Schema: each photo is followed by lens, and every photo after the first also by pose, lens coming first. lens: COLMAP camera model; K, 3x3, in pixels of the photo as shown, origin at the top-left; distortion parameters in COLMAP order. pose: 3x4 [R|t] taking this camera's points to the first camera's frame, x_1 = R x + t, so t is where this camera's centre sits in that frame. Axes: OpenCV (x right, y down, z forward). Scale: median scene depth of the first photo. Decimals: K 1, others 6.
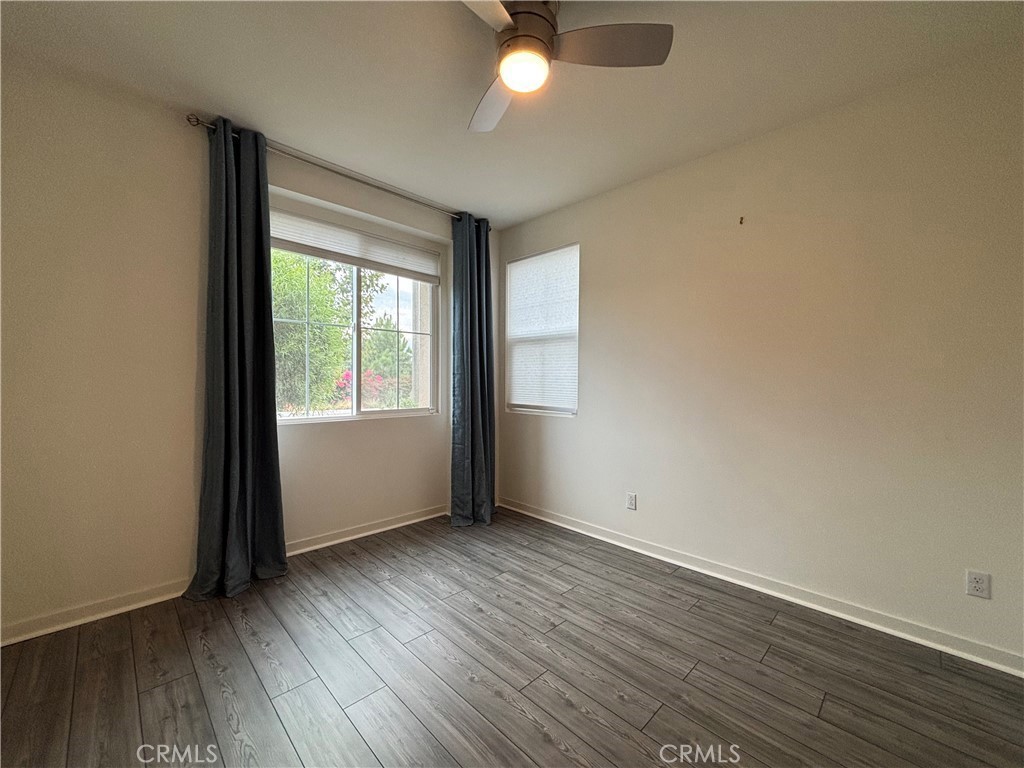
lens RADIAL K [[410.5, 0, 514.8], [0, 410.5, 382.6], [0, 0, 1]] dist [0.000862, 0.000533]
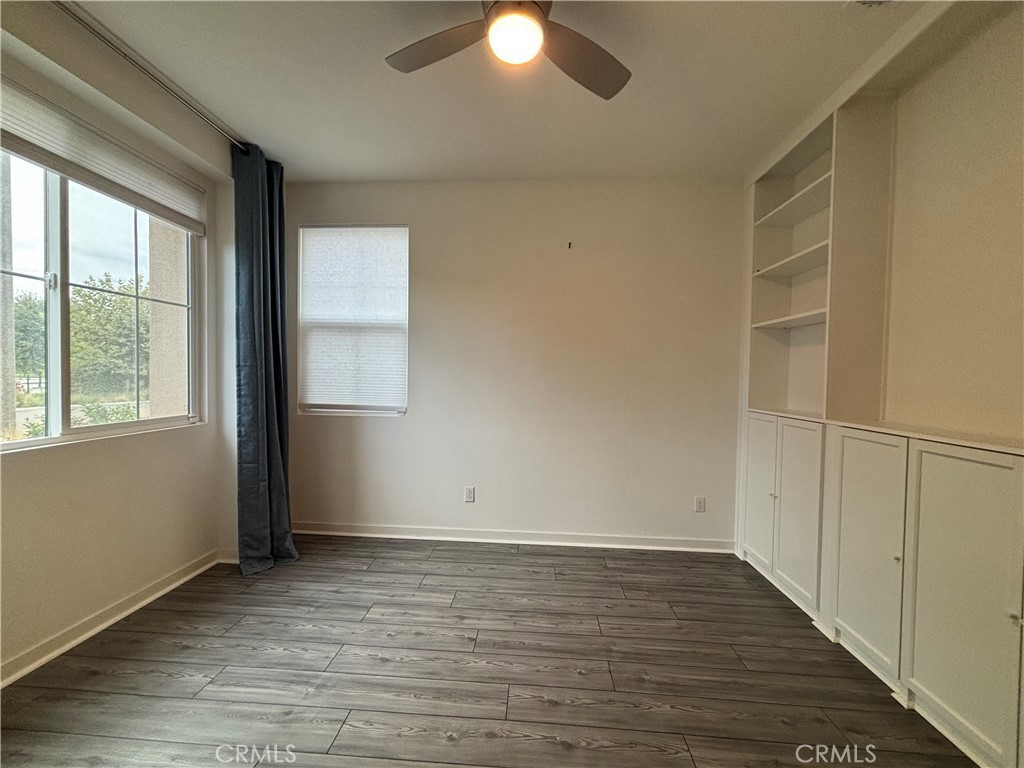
lens RADIAL K [[410.5, 0, 514.8], [0, 410.5, 382.6], [0, 0, 1]] dist [0.000862, 0.000533]
pose [[0.757247, -0.009435, 0.653060, -0.292553], [-0.004087, 0.999808, 0.019183, -0.009488], [-0.653116, -0.017195, 0.757063, 0.158165]]
